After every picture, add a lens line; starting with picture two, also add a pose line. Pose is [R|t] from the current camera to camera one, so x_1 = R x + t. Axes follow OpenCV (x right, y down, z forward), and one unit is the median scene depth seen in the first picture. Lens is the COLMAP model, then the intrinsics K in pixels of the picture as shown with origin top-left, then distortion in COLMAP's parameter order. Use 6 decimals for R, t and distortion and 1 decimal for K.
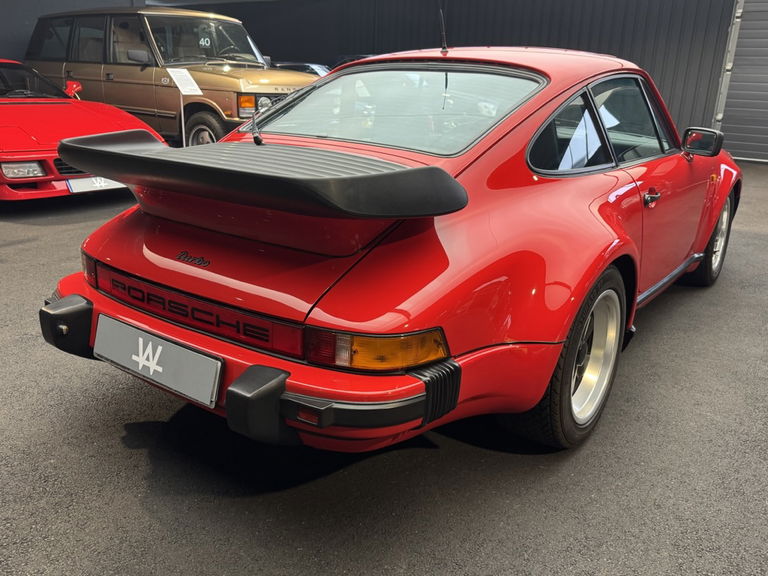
lens RADIAL K [[696.7, 0, 394.0], [0, 696.7, 288.9], [0, 0, 1]] dist [0.132541, -0.165631]
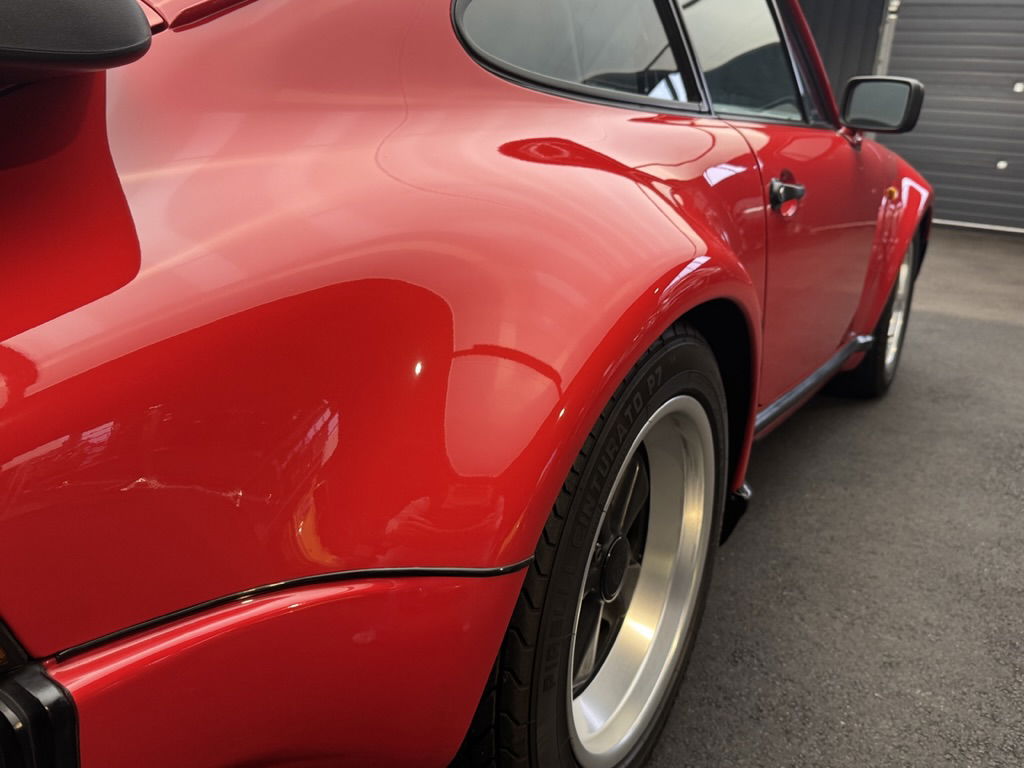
lens RADIAL K [[931.1, 0, 512.0], [0, 931.1, 384.0], [0, 0, 1]] dist [0.160602, -0.252739]
pose [[0.996515, 0.007606, 0.083066, 0.120361], [-0.005856, 0.999756, -0.021288, 0.003884], [-0.083208, 0.020727, 0.996317, 0.356702]]
